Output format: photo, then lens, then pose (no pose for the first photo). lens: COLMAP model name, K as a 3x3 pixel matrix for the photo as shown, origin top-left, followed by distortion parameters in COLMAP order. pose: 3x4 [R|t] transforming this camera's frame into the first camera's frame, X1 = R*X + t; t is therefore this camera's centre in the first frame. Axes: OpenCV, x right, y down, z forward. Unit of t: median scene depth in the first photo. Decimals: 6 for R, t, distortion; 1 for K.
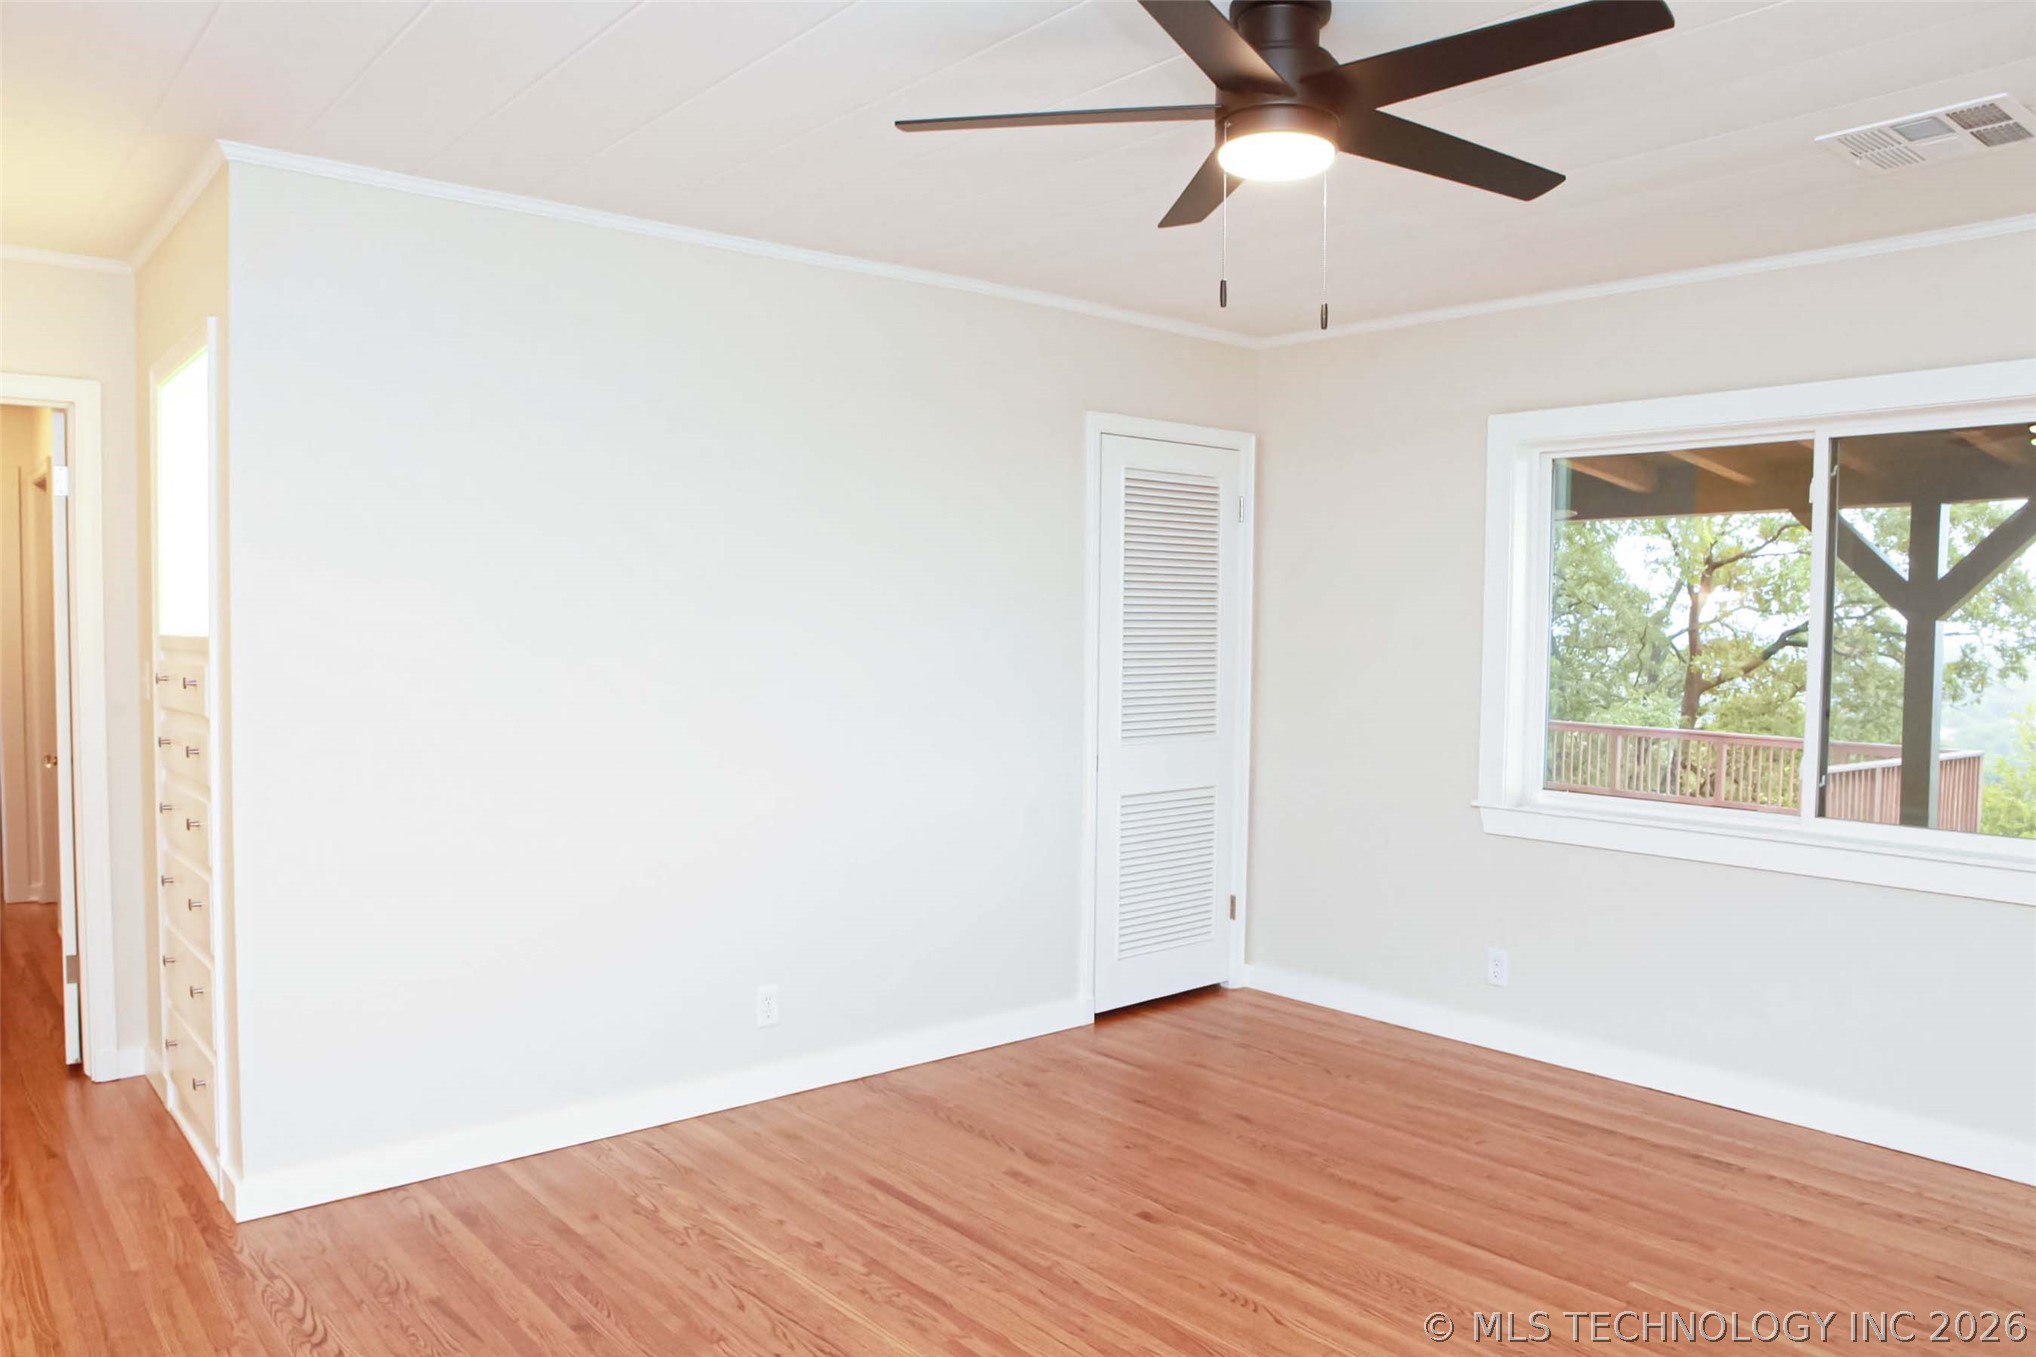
lens RADIAL K [[1427.3, 0, 1018.0], [0, 1427.3, 678.5], [0, 0, 1]] dist [-0.109589, 0.078193]
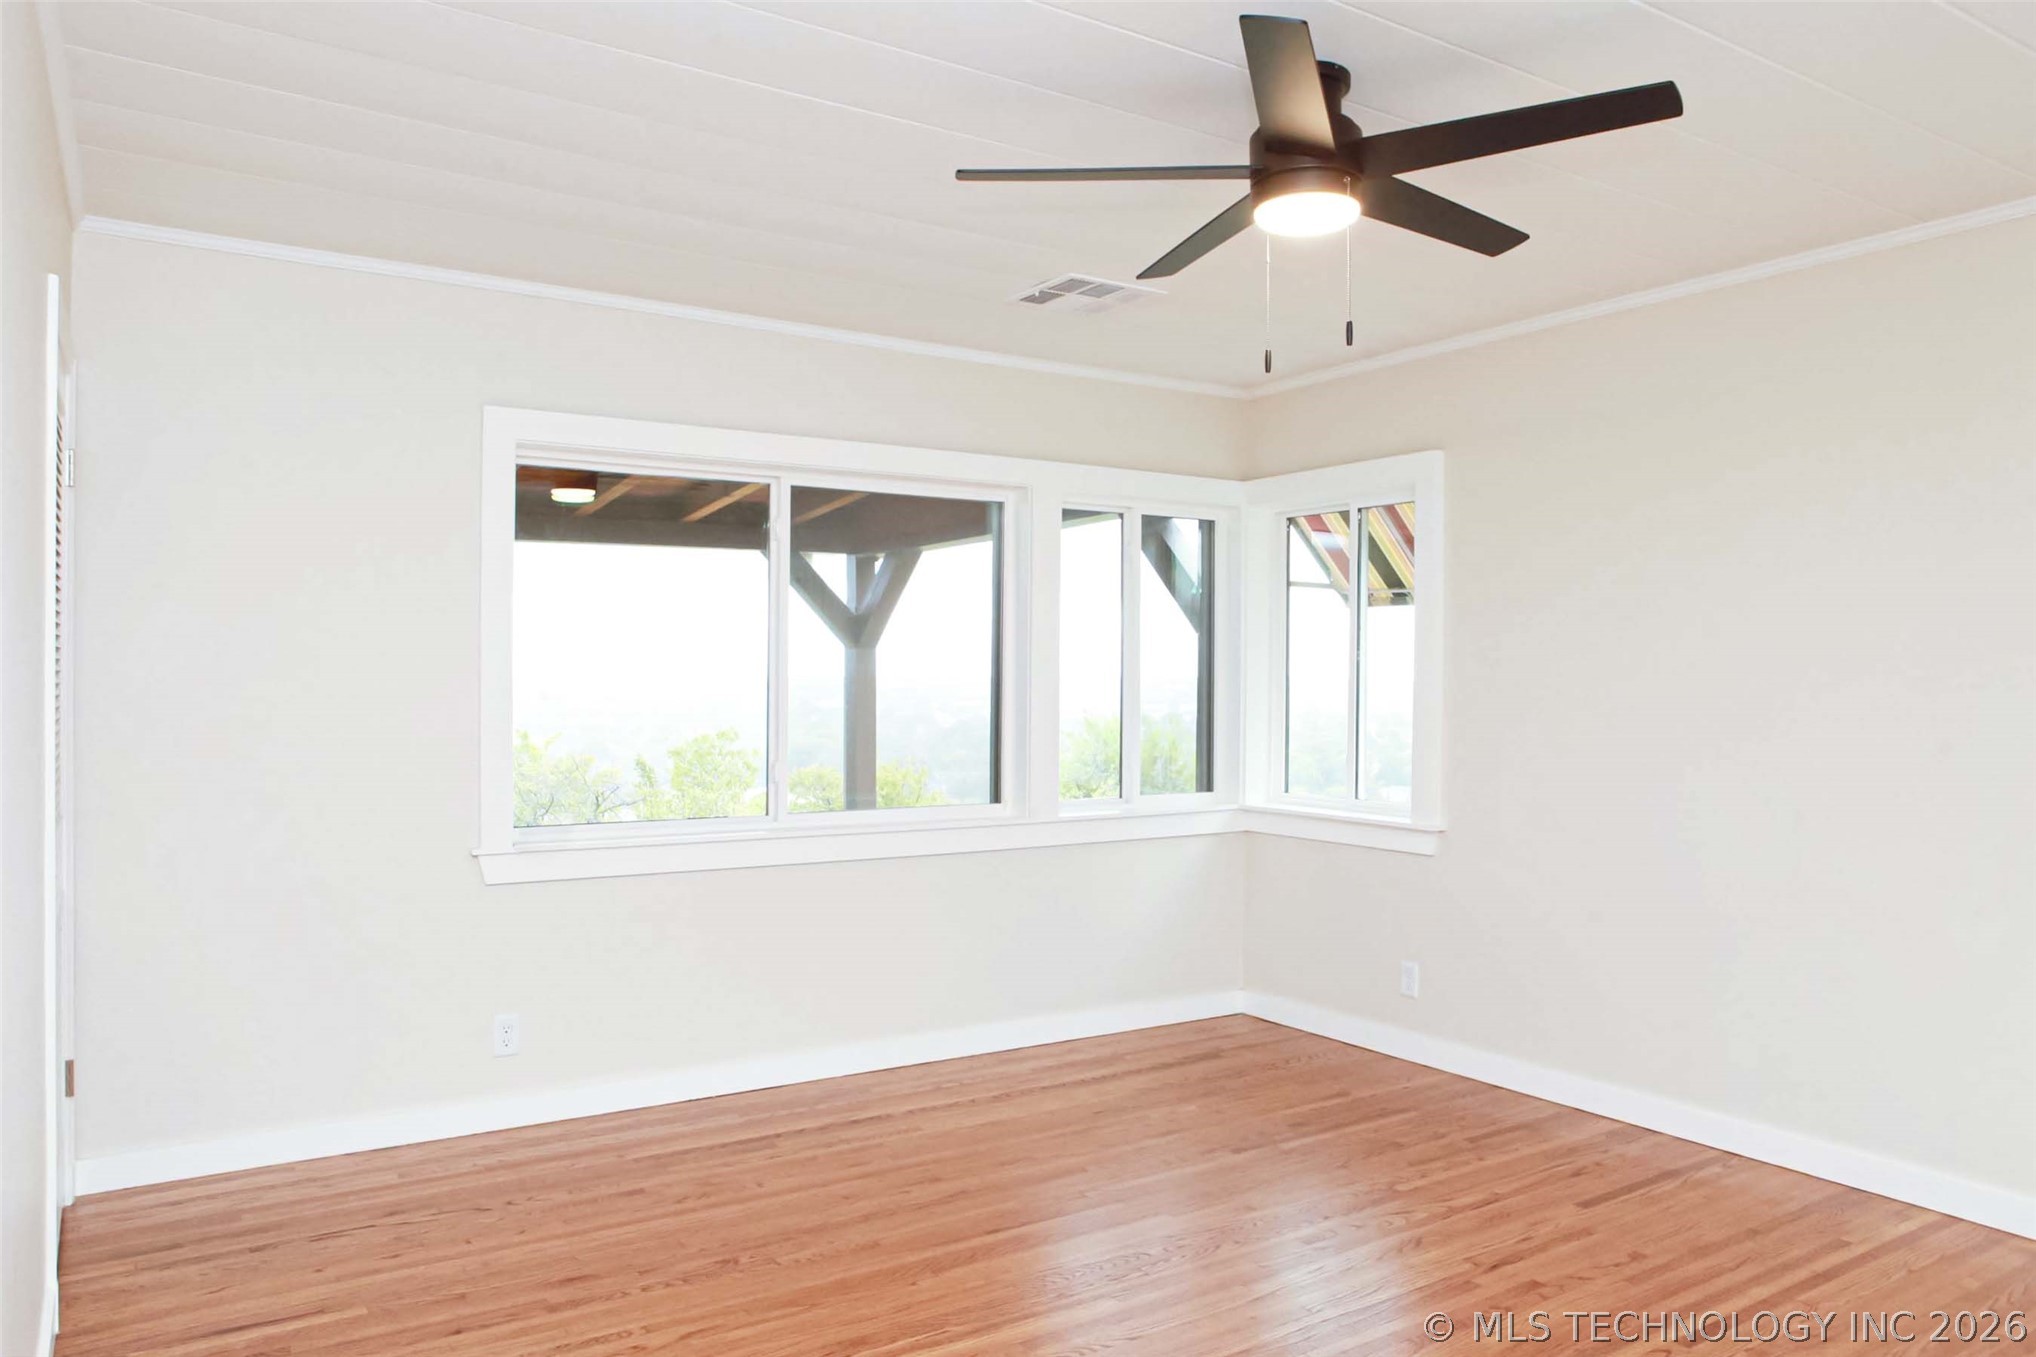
lens RADIAL K [[1427.3, 0, 1018.0], [0, 1427.3, 678.5], [0, 0, 1]] dist [-0.109589, 0.078193]
pose [[0.118736, -0.011207, 0.992863, -0.576451], [0.035181, 0.999356, 0.007073, -0.013908], [-0.992302, 0.034091, 0.119054, 0.674669]]
